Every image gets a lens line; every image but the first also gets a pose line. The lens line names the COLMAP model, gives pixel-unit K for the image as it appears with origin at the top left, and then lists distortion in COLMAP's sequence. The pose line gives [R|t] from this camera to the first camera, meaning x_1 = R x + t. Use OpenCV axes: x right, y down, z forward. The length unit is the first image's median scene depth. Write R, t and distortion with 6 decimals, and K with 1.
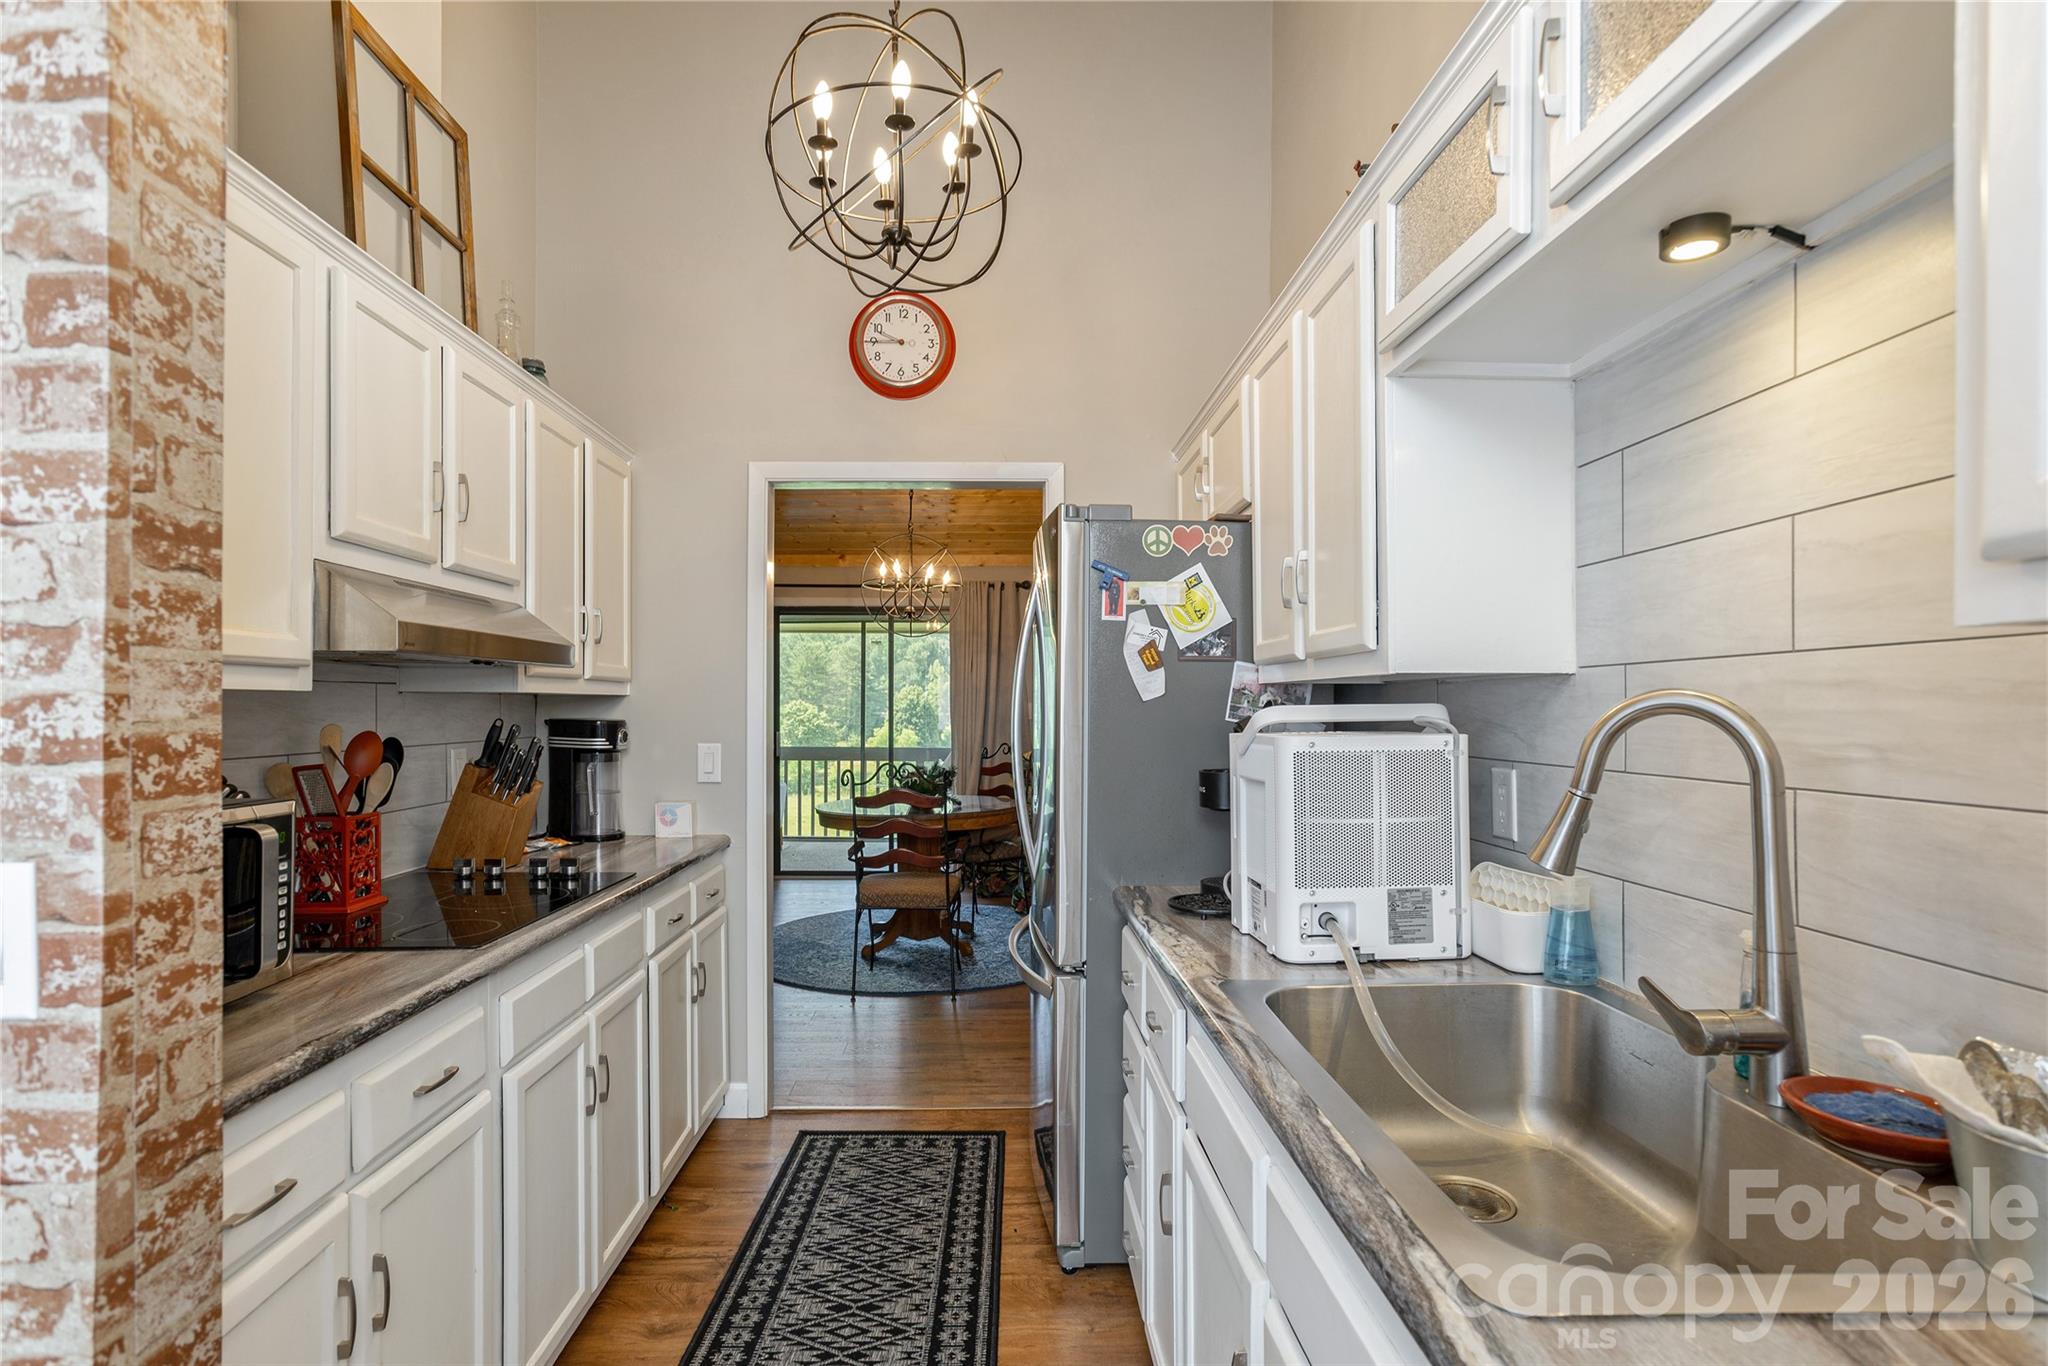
lens RADIAL K [[1011.3, 0, 1024.0], [0, 1011.3, 683.0], [0, 0, 1]] dist [0.028363, 0.000602]
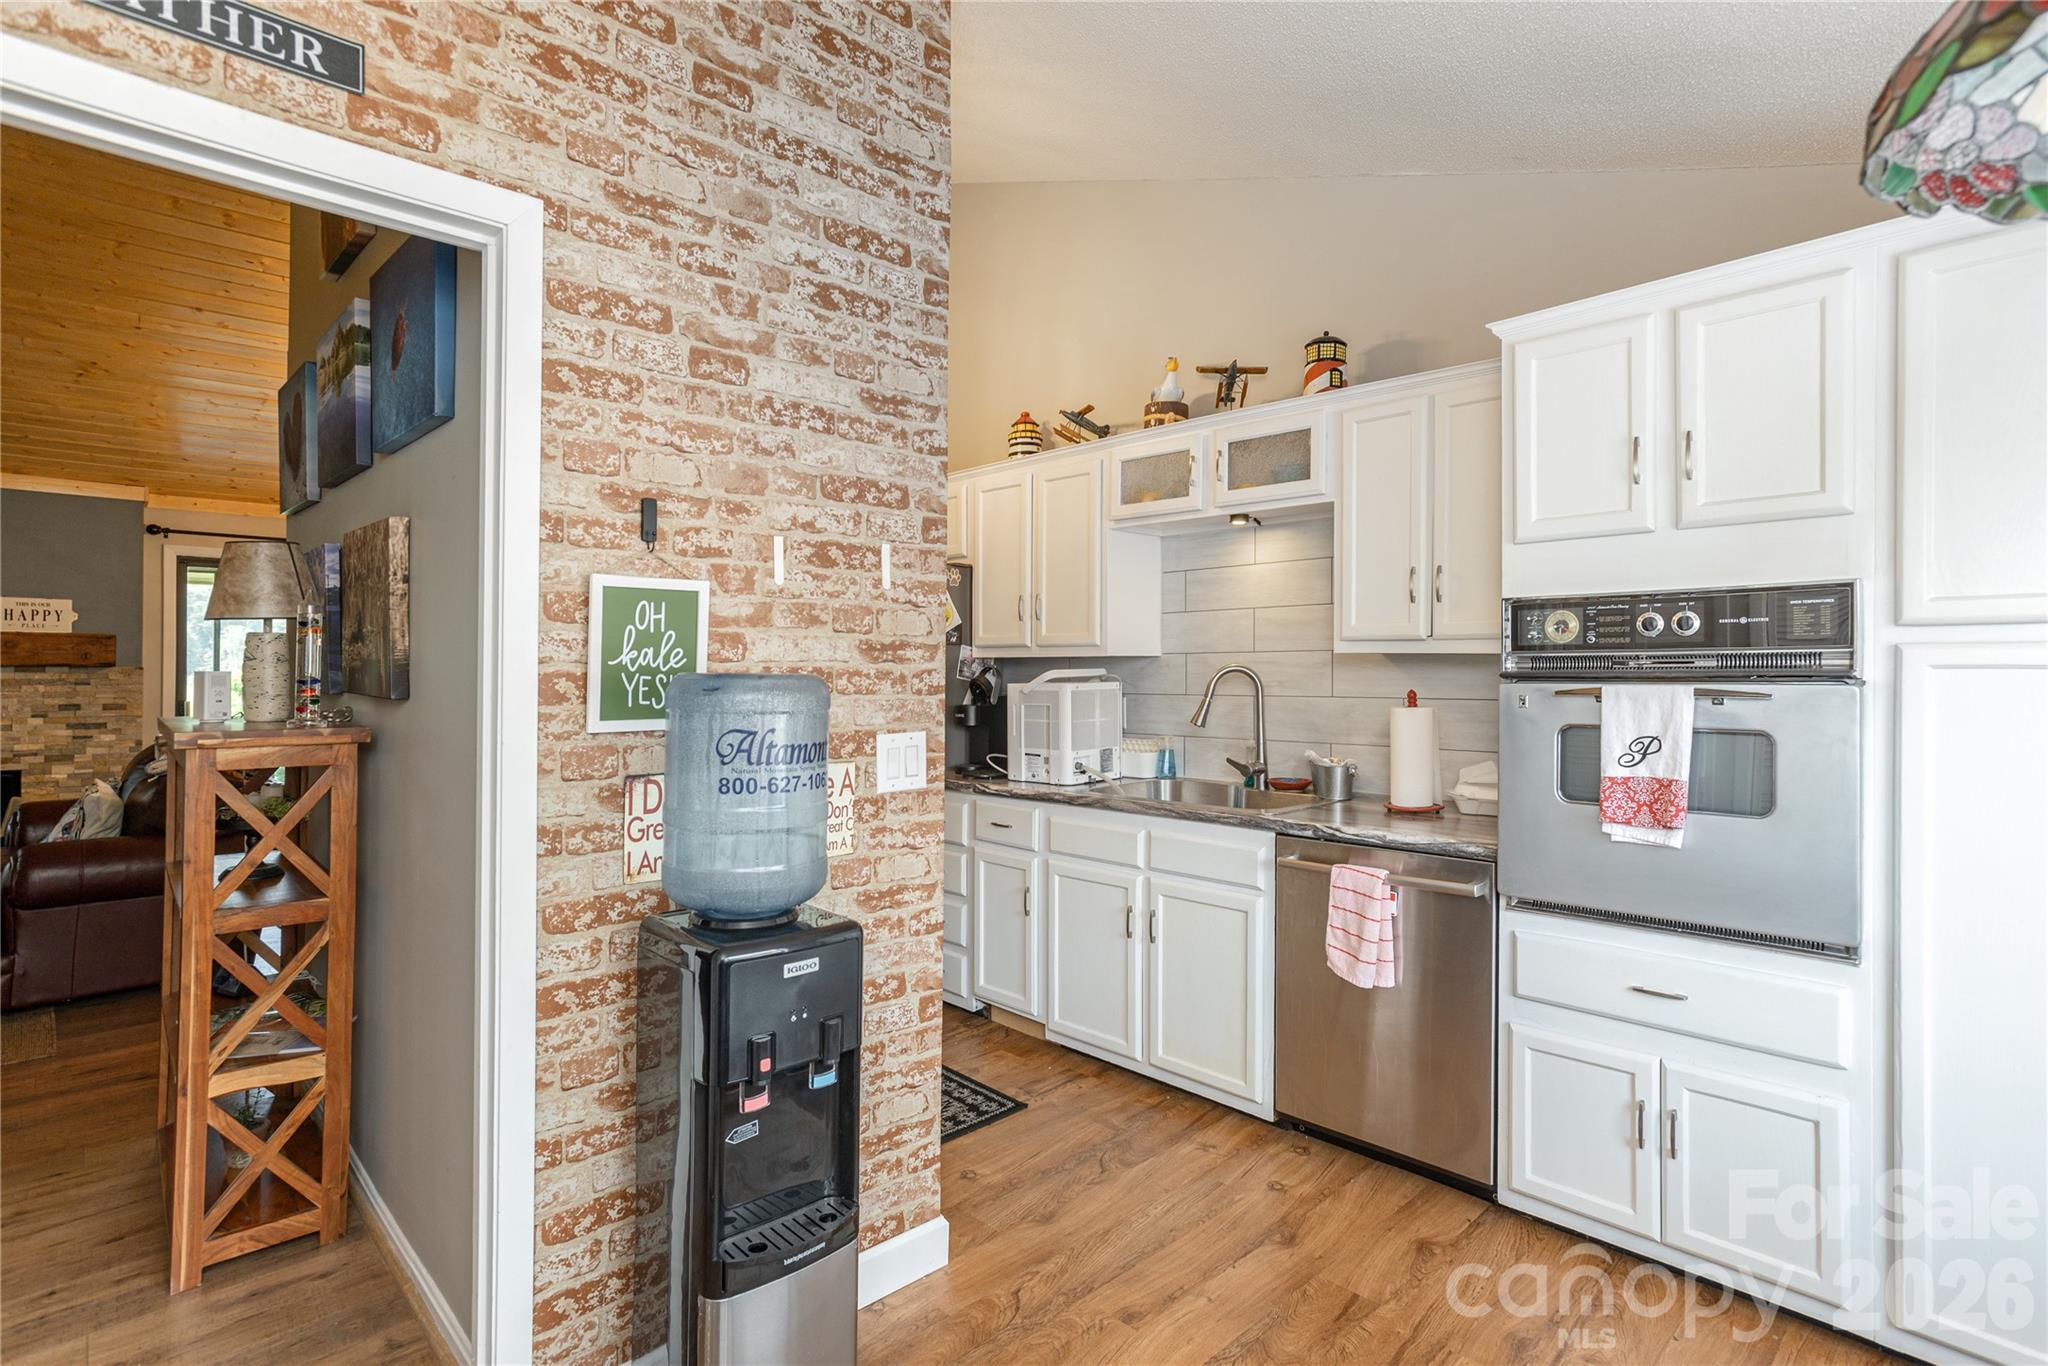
lens RADIAL K [[1039.4, 0, 1016.3], [0, 1039.4, 642.3], [0, 0, 1]] dist [0.000418, -0.000112]
pose [[0.746948, 0.010907, 0.664793, -1.927092], [-0.010275, 0.999935, -0.004860, -0.037754], [-0.664803, -0.003200, 0.747012, -0.896794]]
